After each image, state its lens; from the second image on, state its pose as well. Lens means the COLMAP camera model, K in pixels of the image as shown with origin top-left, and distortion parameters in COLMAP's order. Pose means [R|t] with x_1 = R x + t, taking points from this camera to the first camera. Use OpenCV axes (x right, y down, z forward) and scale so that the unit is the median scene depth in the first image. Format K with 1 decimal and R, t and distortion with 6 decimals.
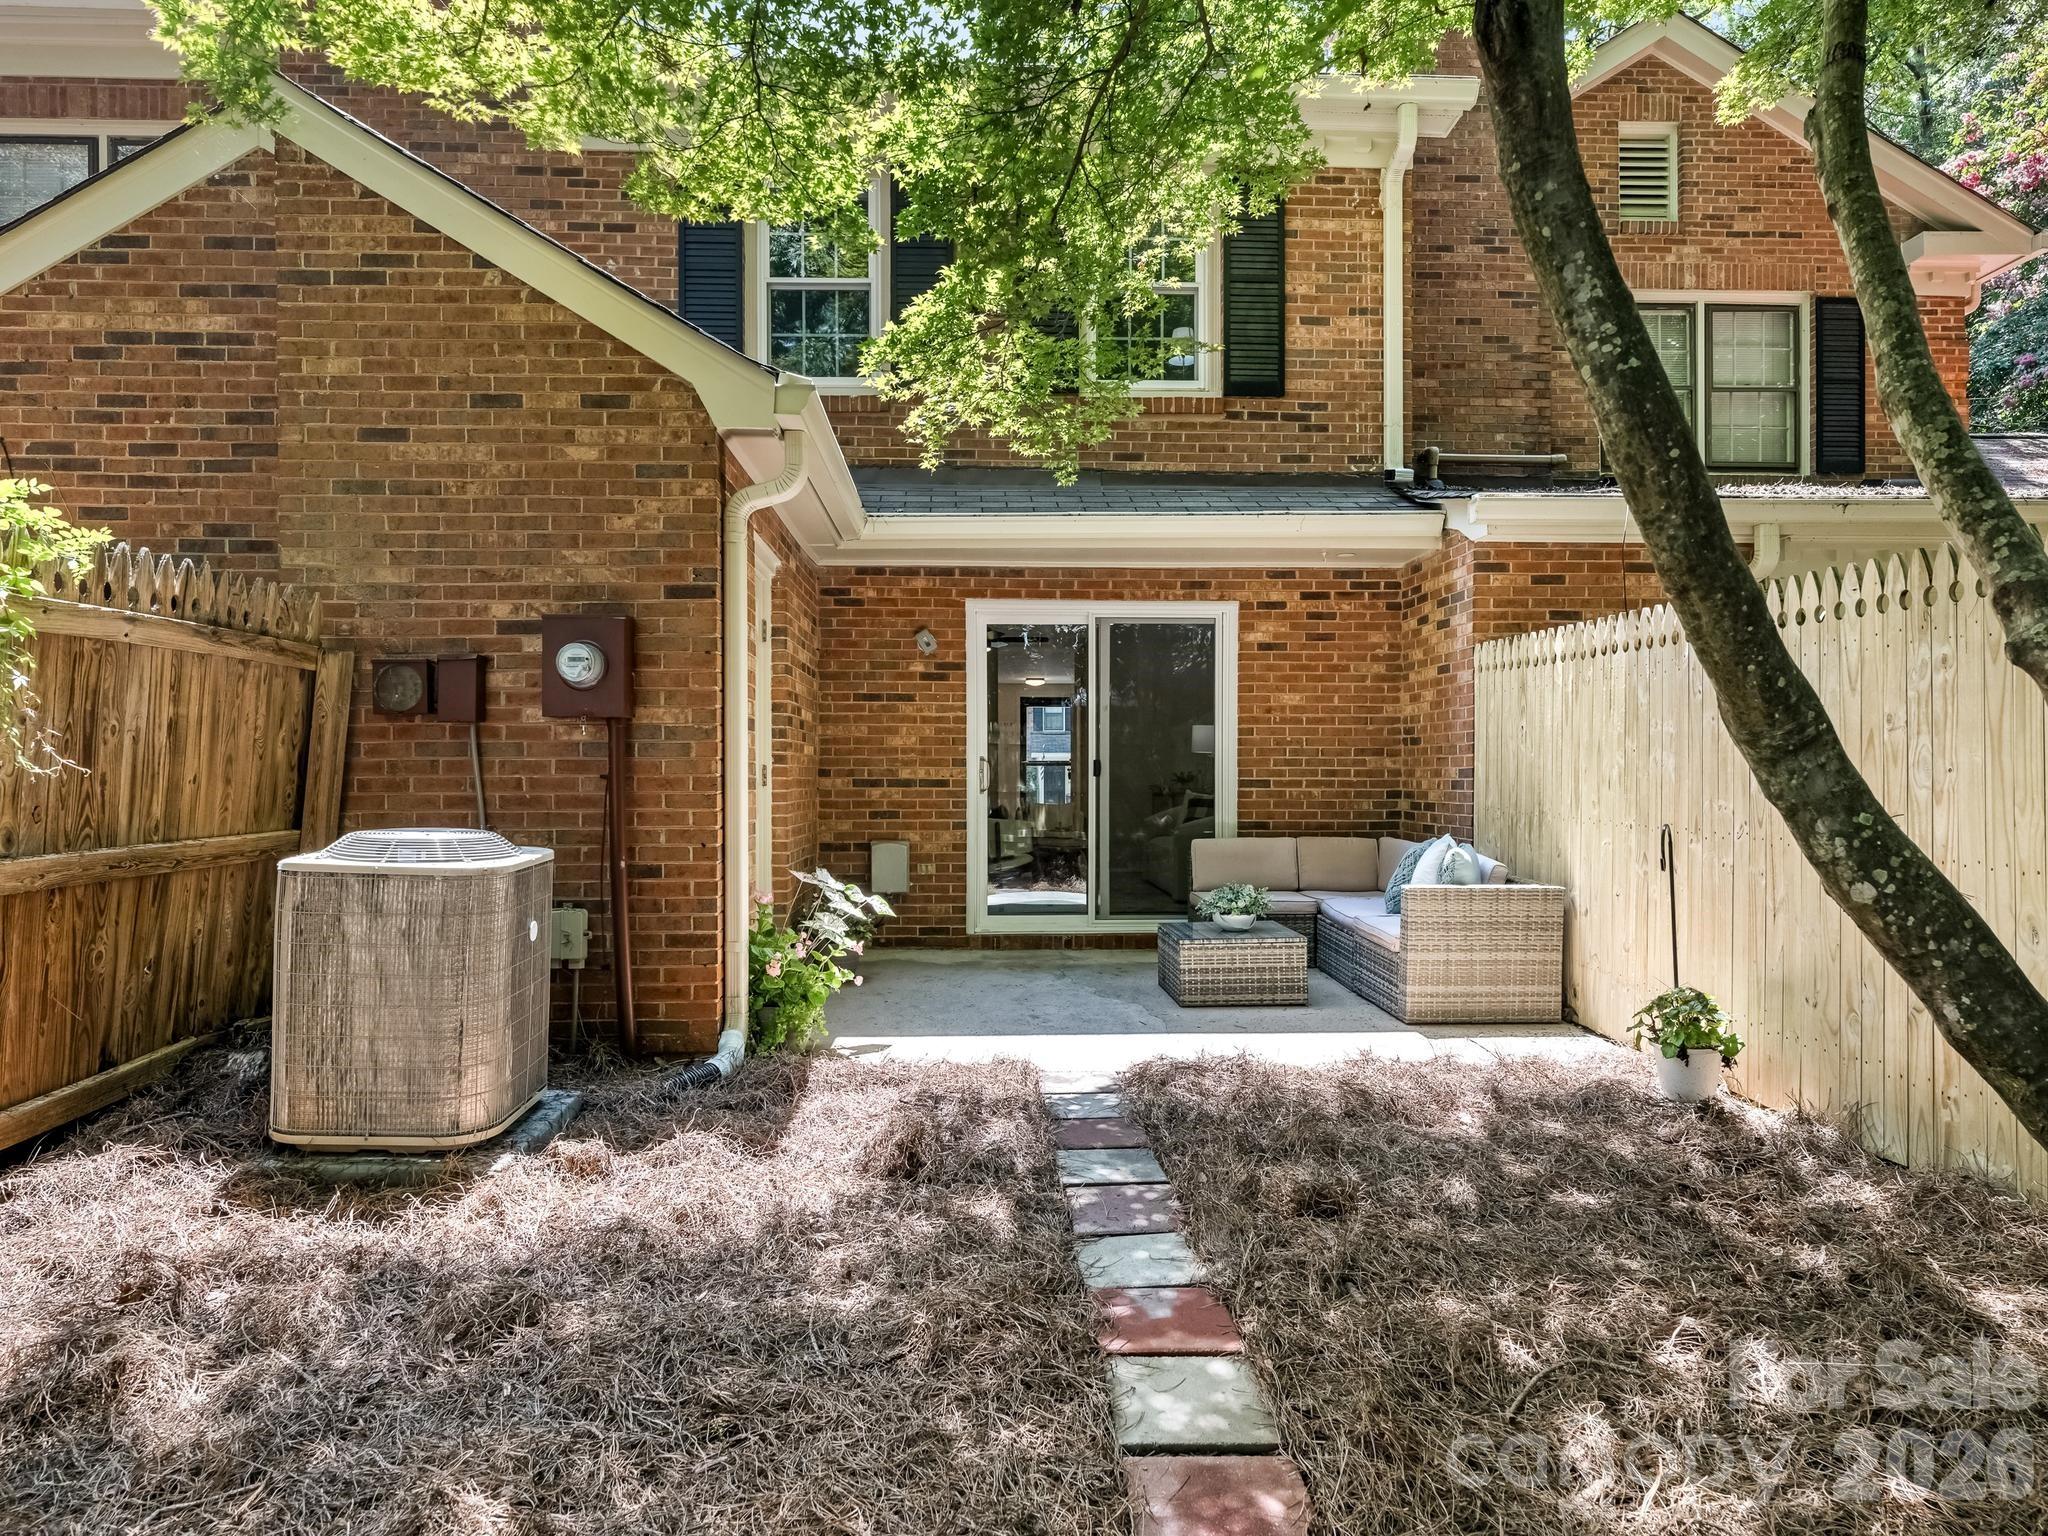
lens RADIAL K [[1240.9, 0, 1024.0], [0, 1240.9, 768.0], [0, 0, 1]] dist [0.001013, 0.000351]
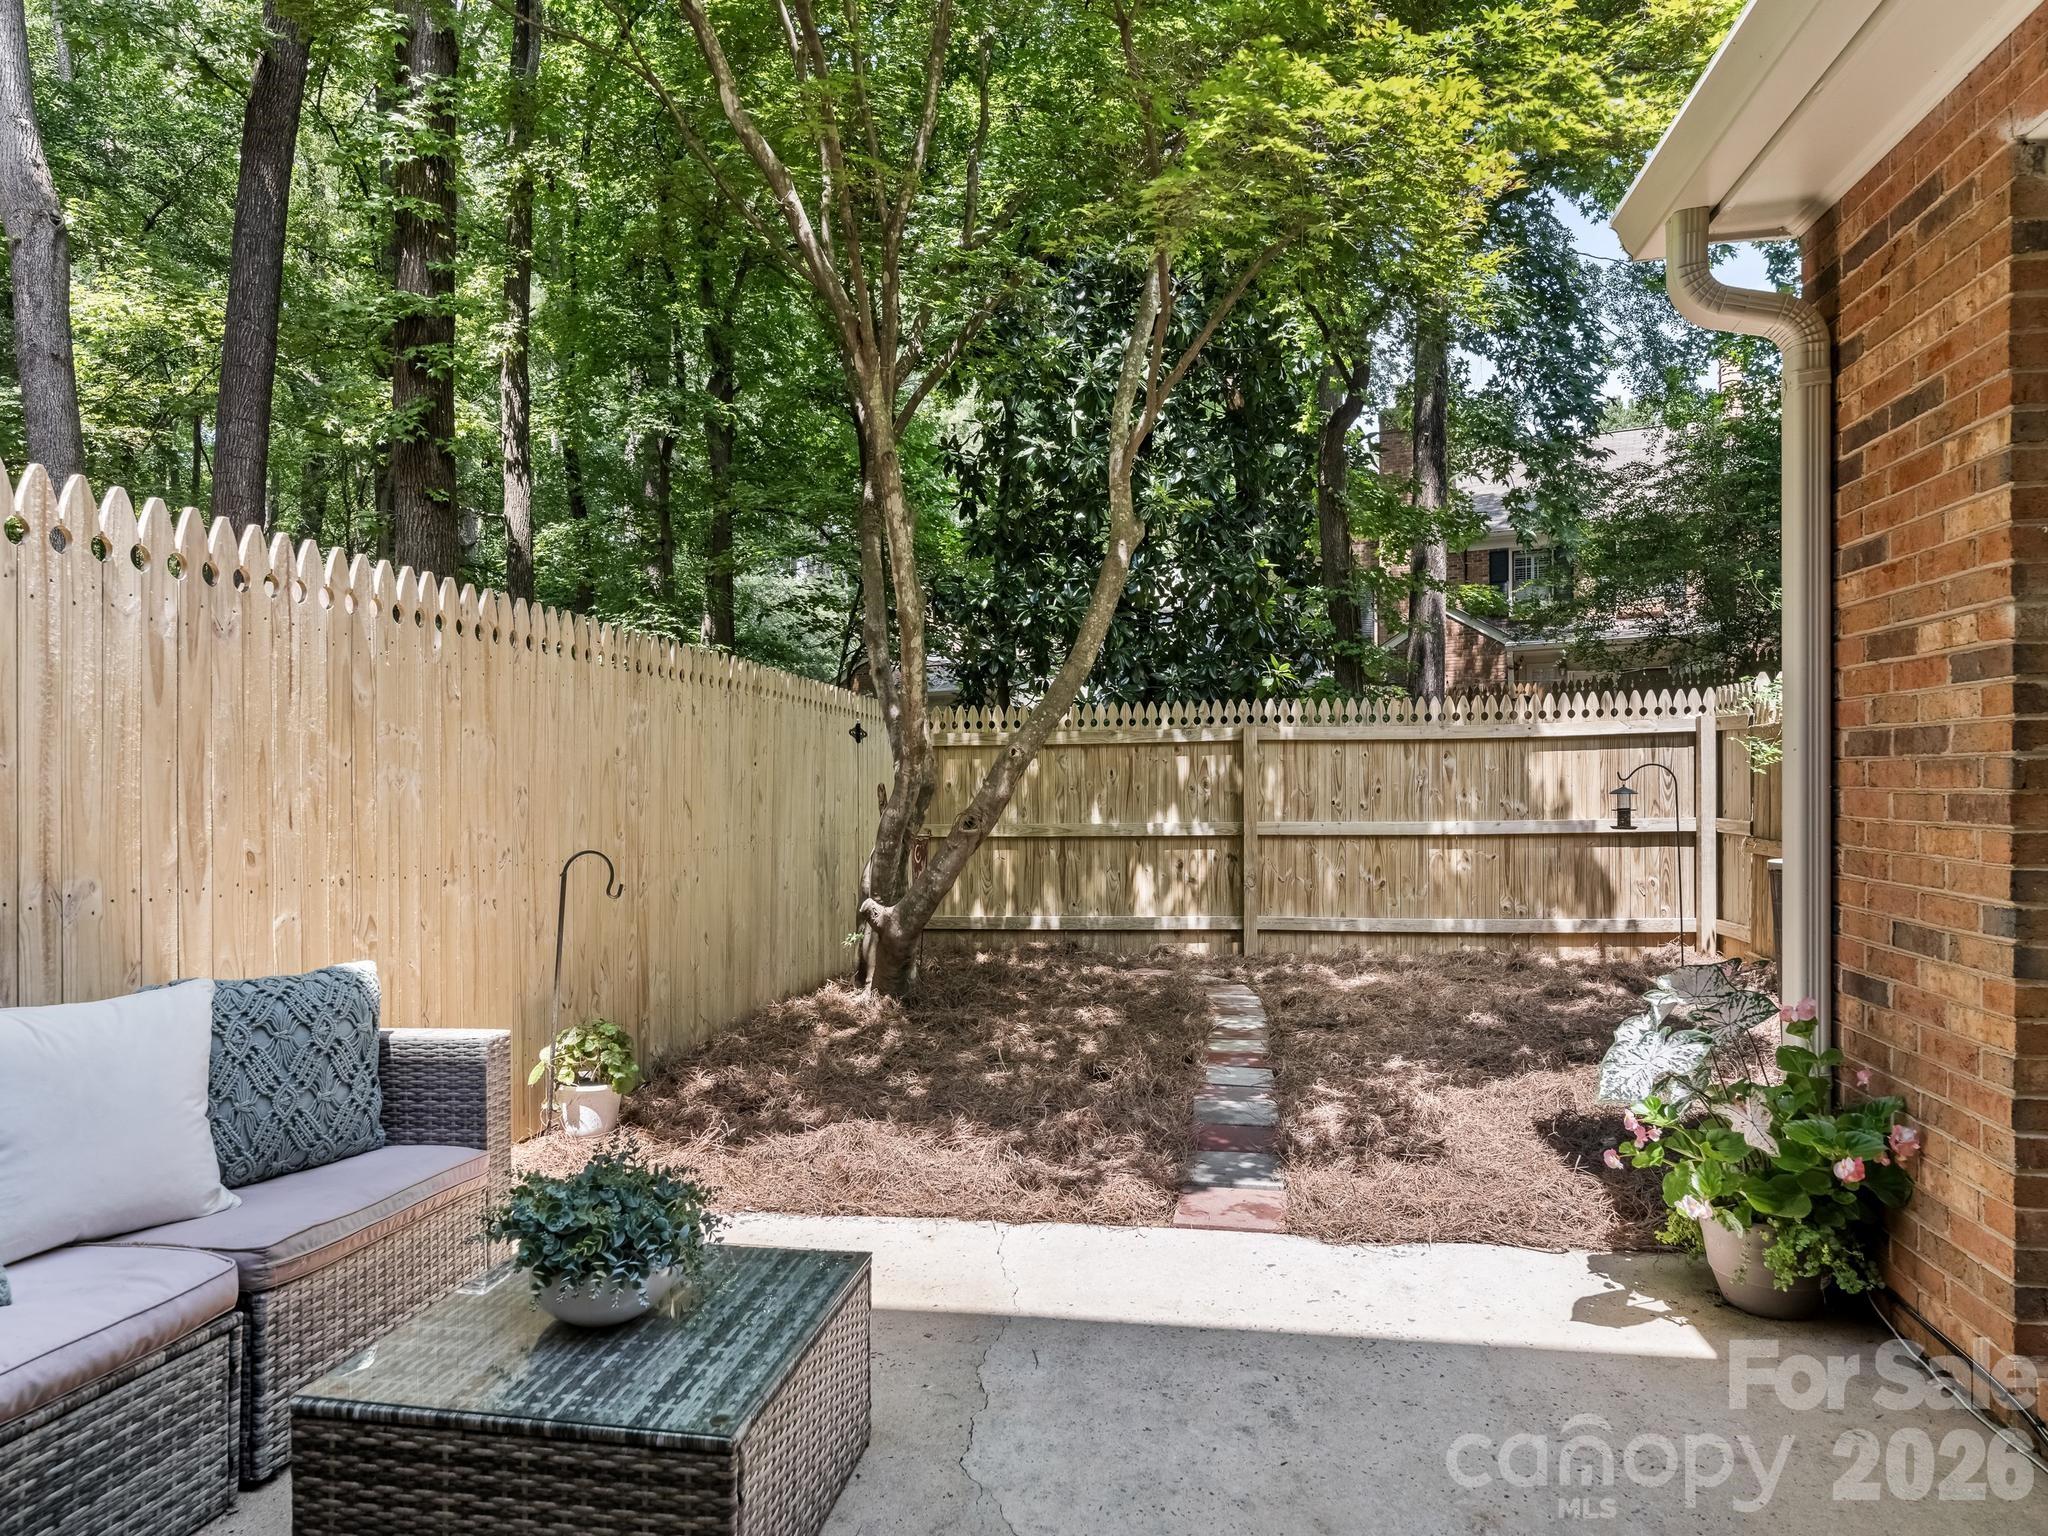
lens RADIAL K [[1240.9, 0, 1024.0], [0, 1240.9, 768.0], [0, 0, 1]] dist [0.001013, 0.000351]
pose [[-0.976660, 0.002259, 0.214781, 0.005129], [-0.000827, 0.999898, -0.014277, -0.004818], [-0.214791, -0.014121, -0.976558, 2.456706]]
